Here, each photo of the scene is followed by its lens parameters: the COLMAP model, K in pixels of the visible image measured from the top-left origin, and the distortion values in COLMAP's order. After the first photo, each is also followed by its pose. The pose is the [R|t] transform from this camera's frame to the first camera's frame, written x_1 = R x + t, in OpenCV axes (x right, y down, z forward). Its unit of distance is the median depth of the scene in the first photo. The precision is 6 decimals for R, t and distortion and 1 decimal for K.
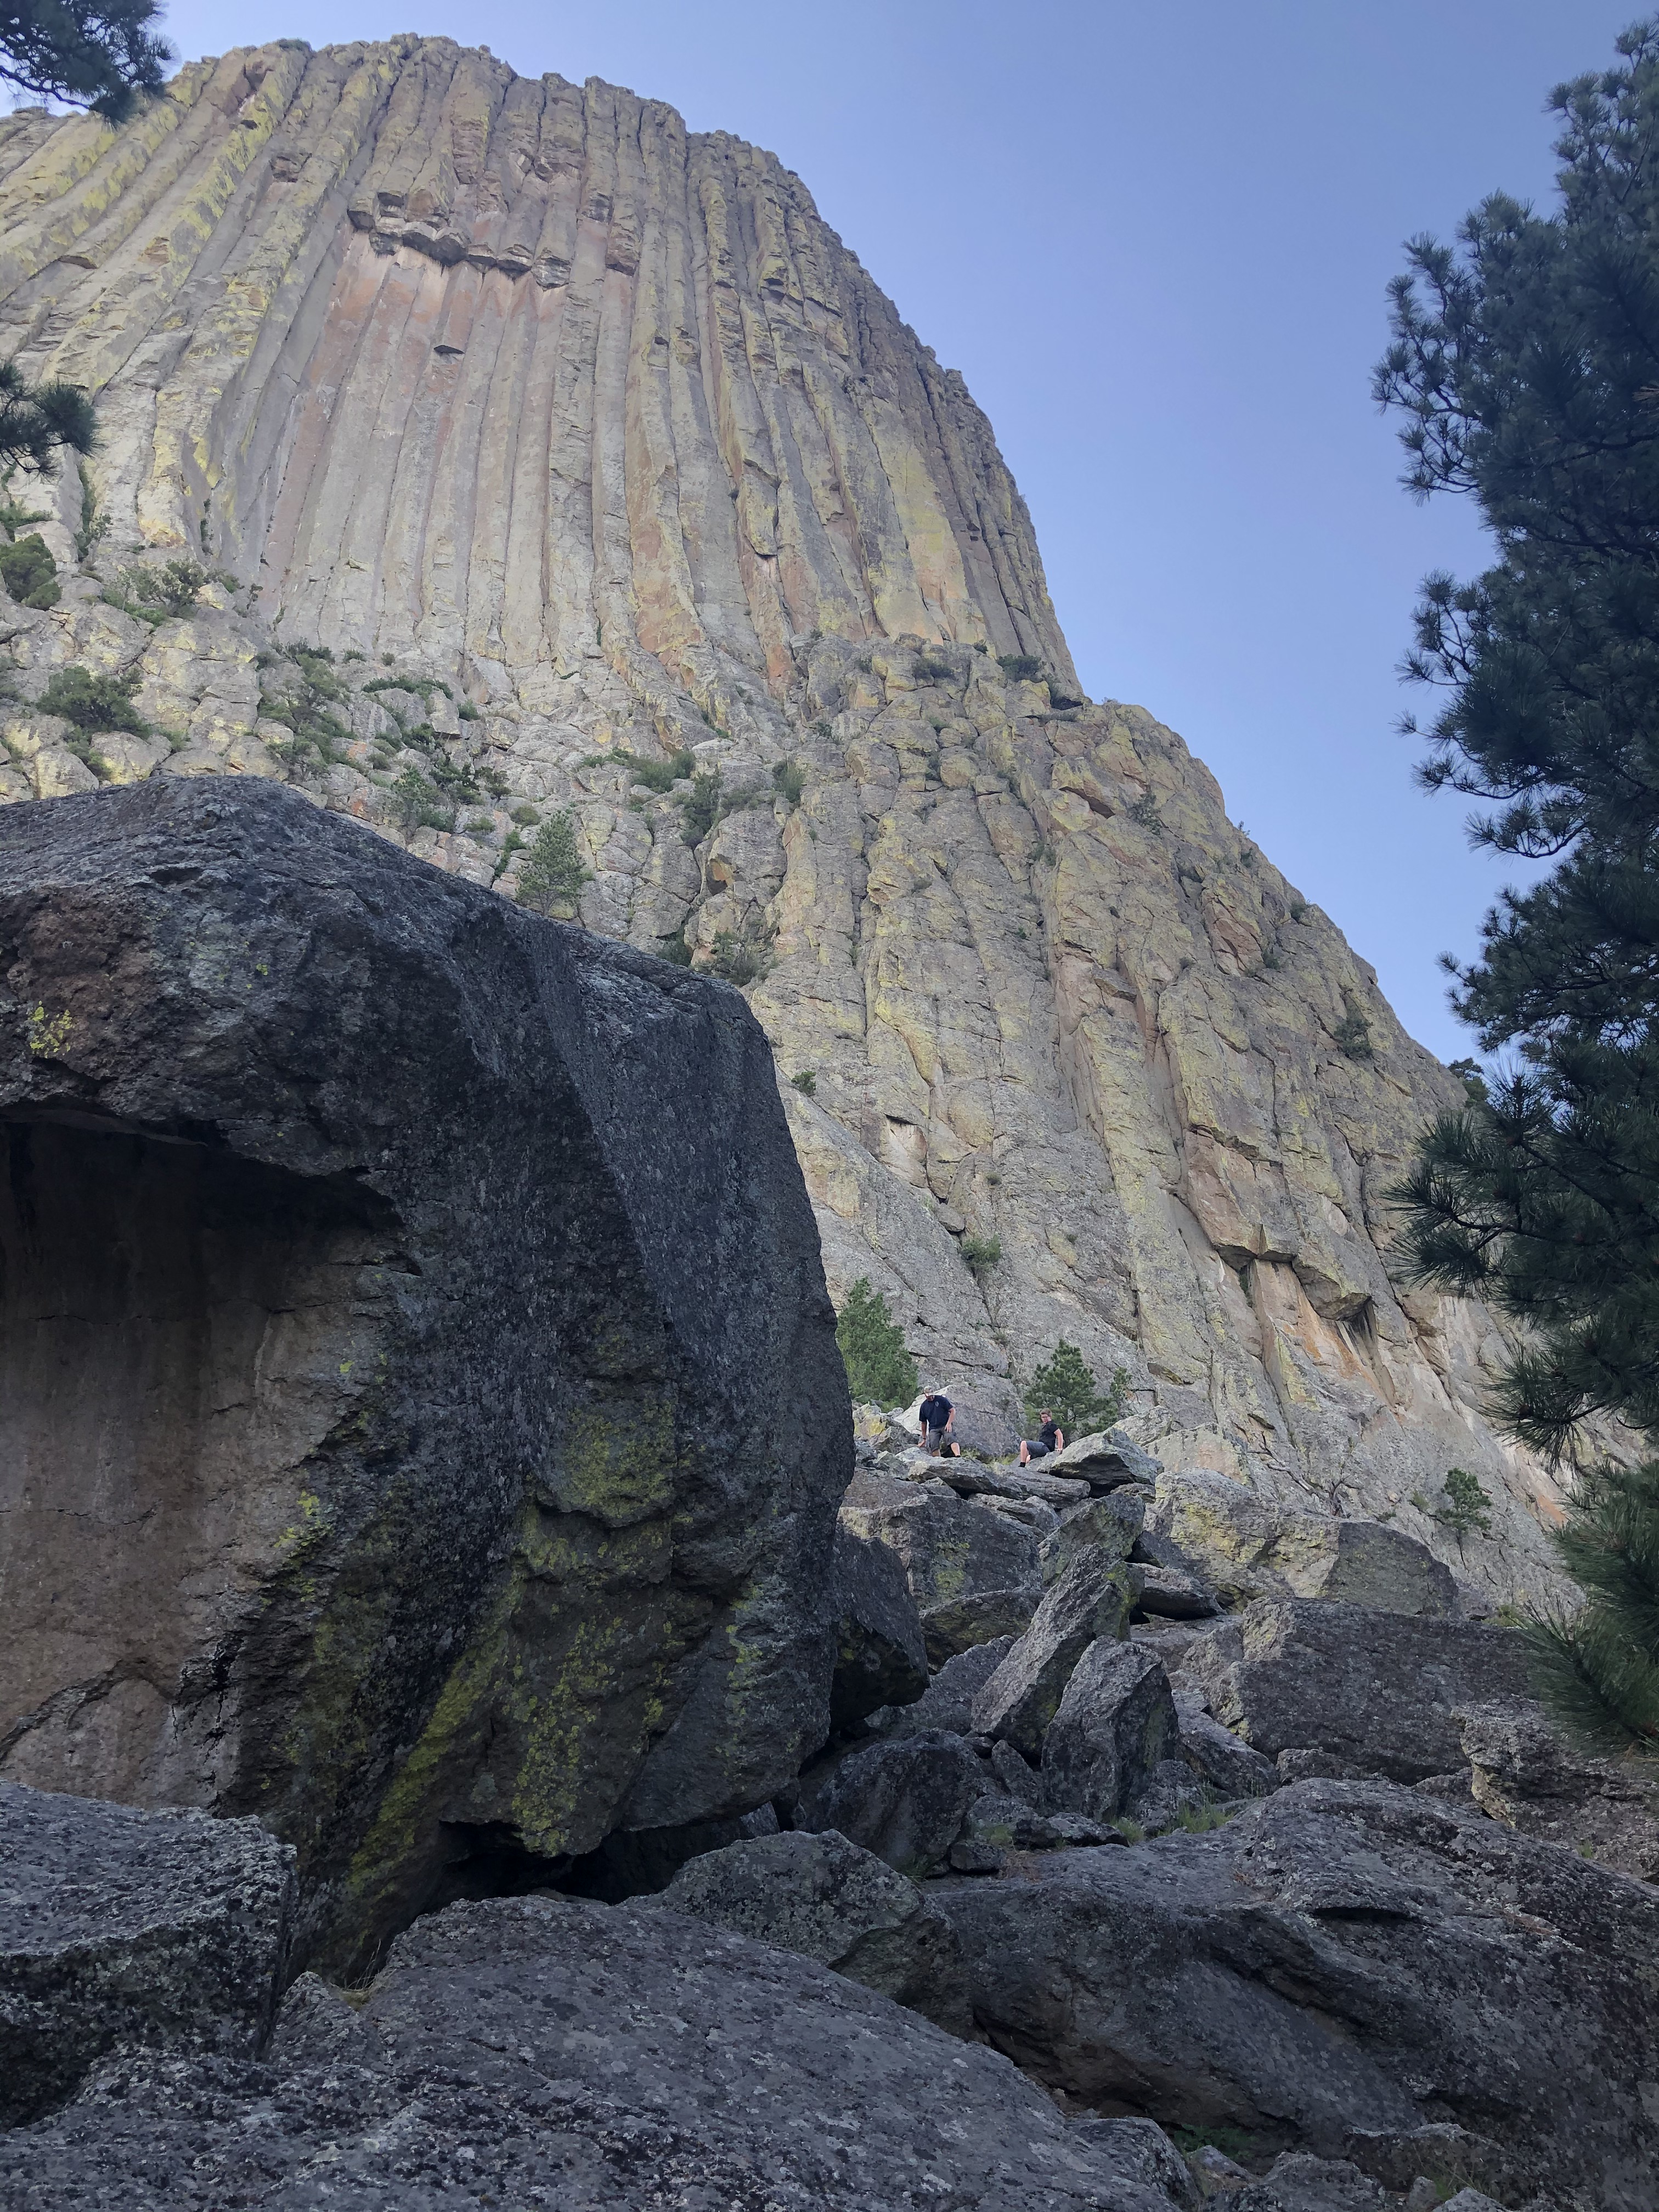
lens RADIAL K [[1815.4, 0, 829.5], [0, 1815.4, 1106.0], [0, 0, 1]] dist [0.193452, -0.266103]
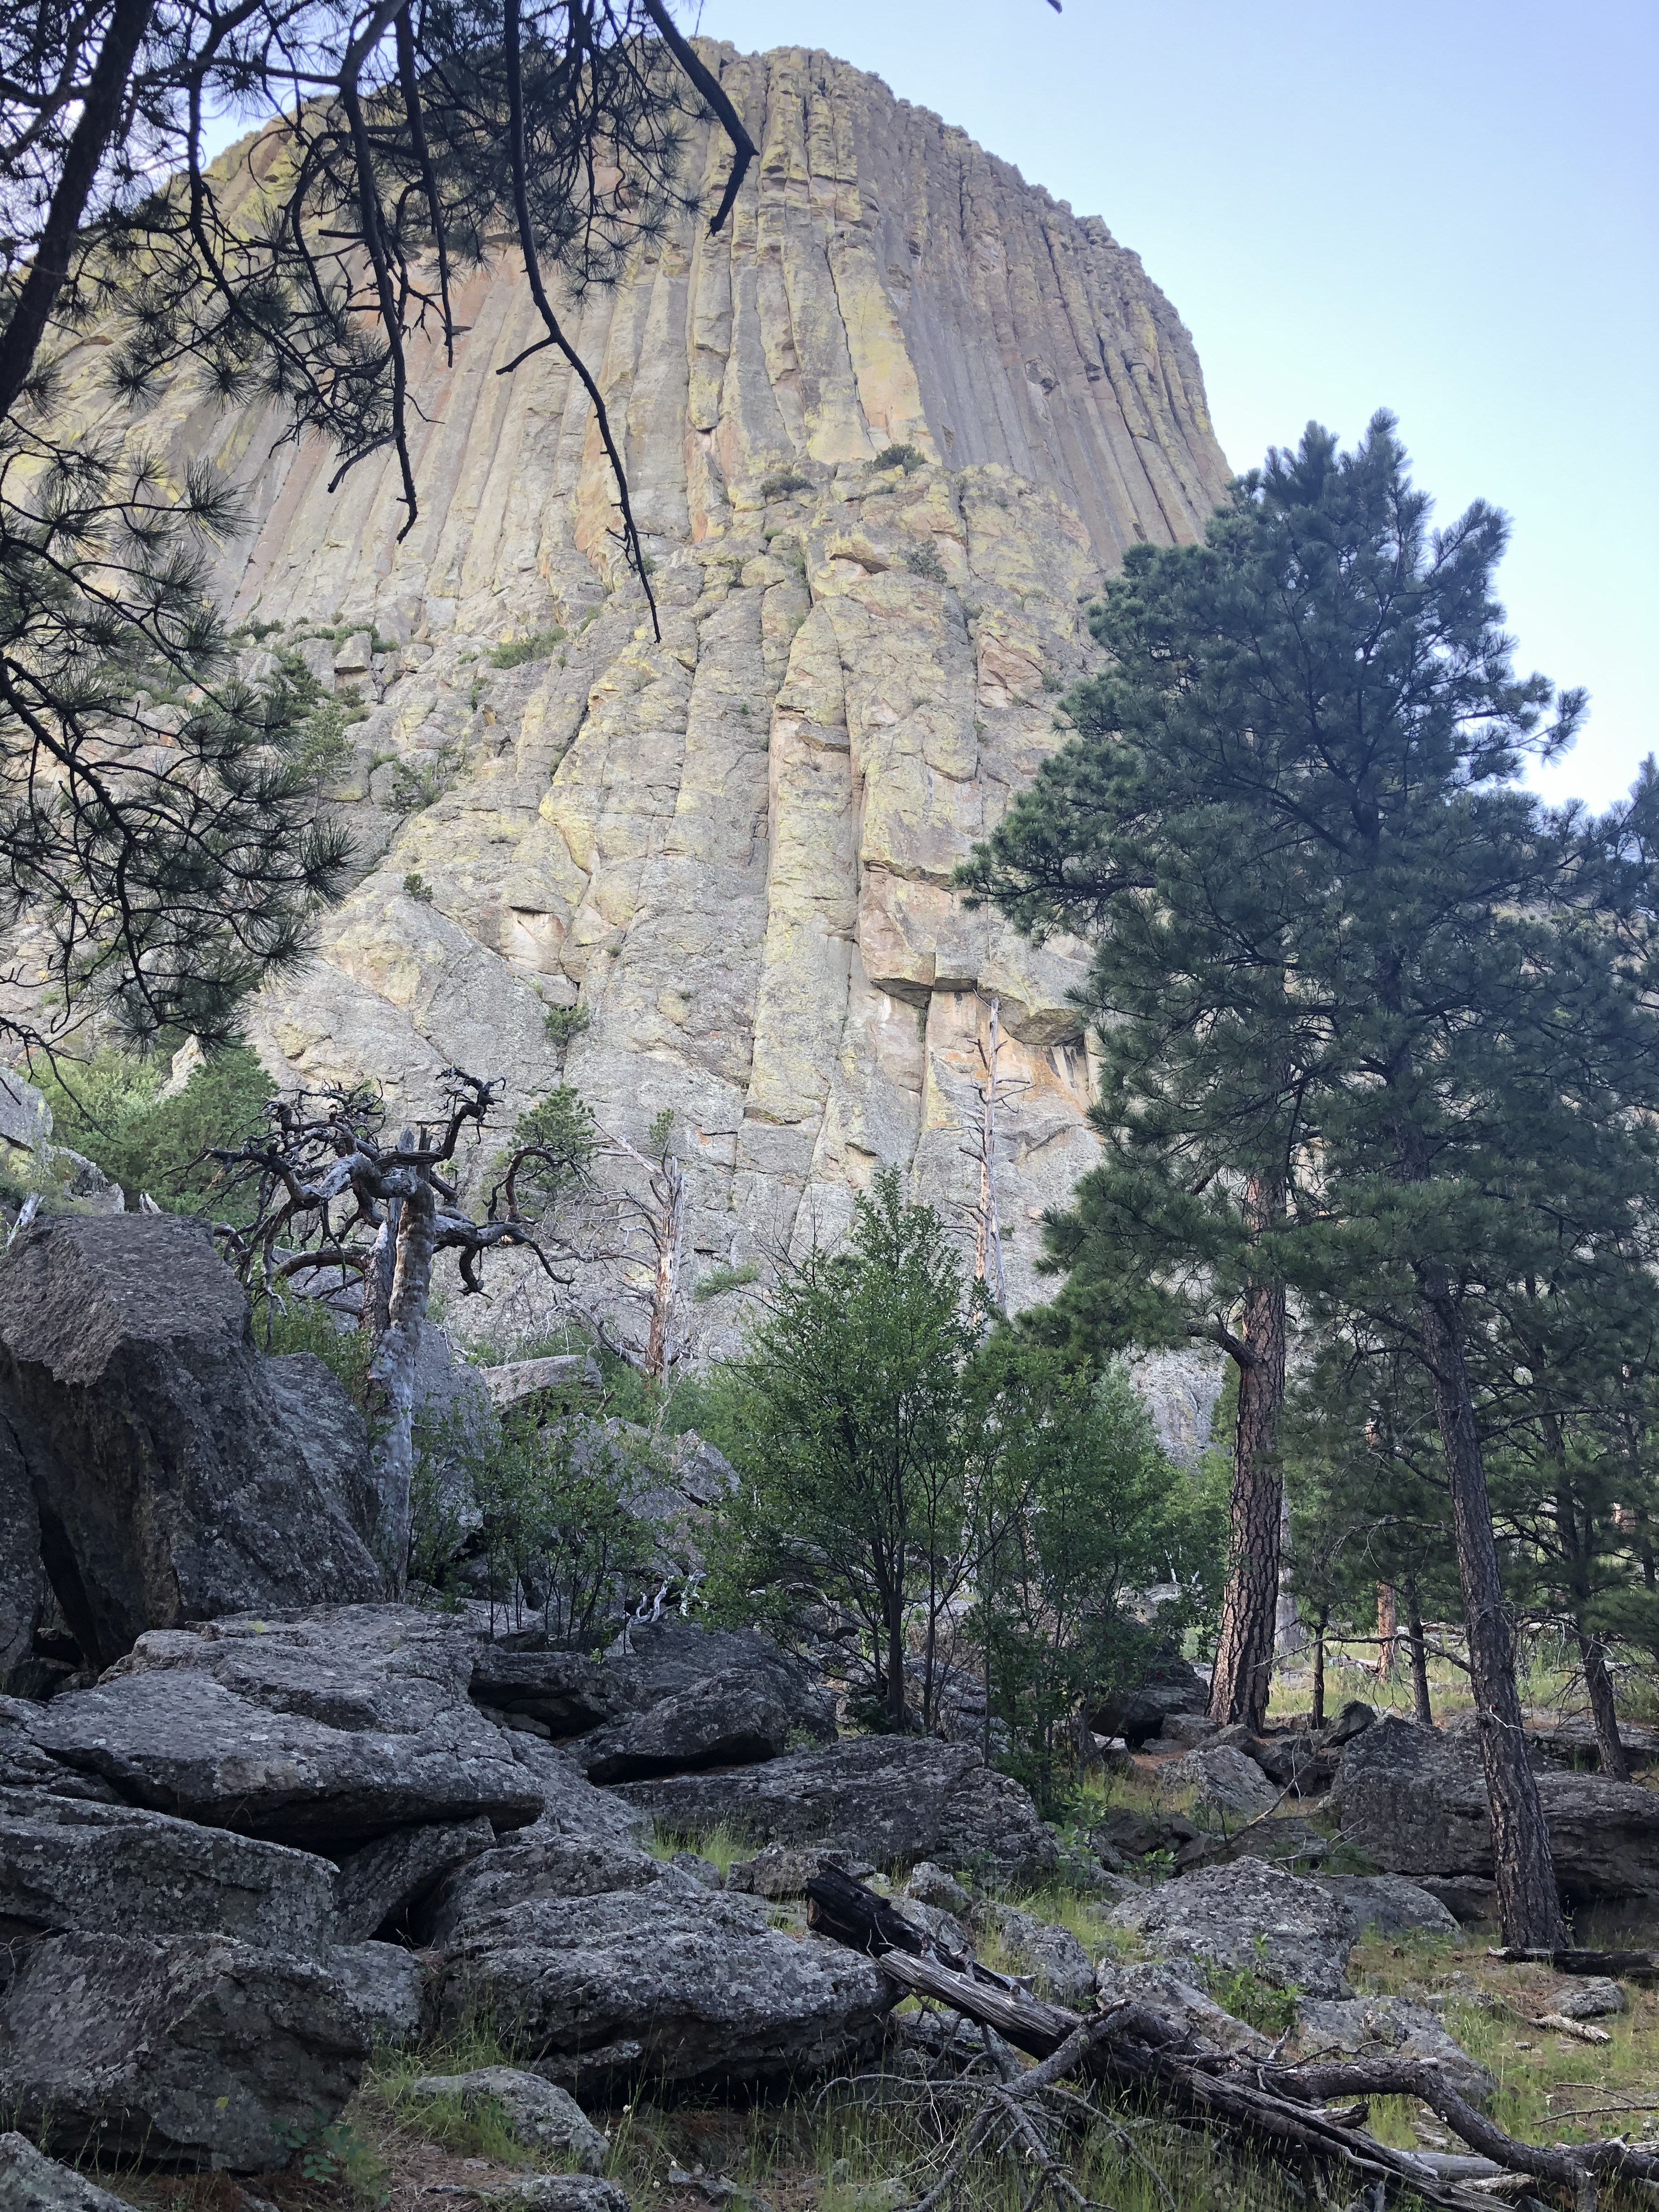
lens RADIAL K [[1771.4, 0, 833.7], [0, 1771.4, 1161.3], [0, 0, 1]] dist [0.063707, 0.003037]
pose [[0.936802, -0.148813, -0.316632, 0.369215], [0.159177, 0.987225, 0.006965, 0.124776], [0.311551, -0.056925, 0.948523, 0.116678]]
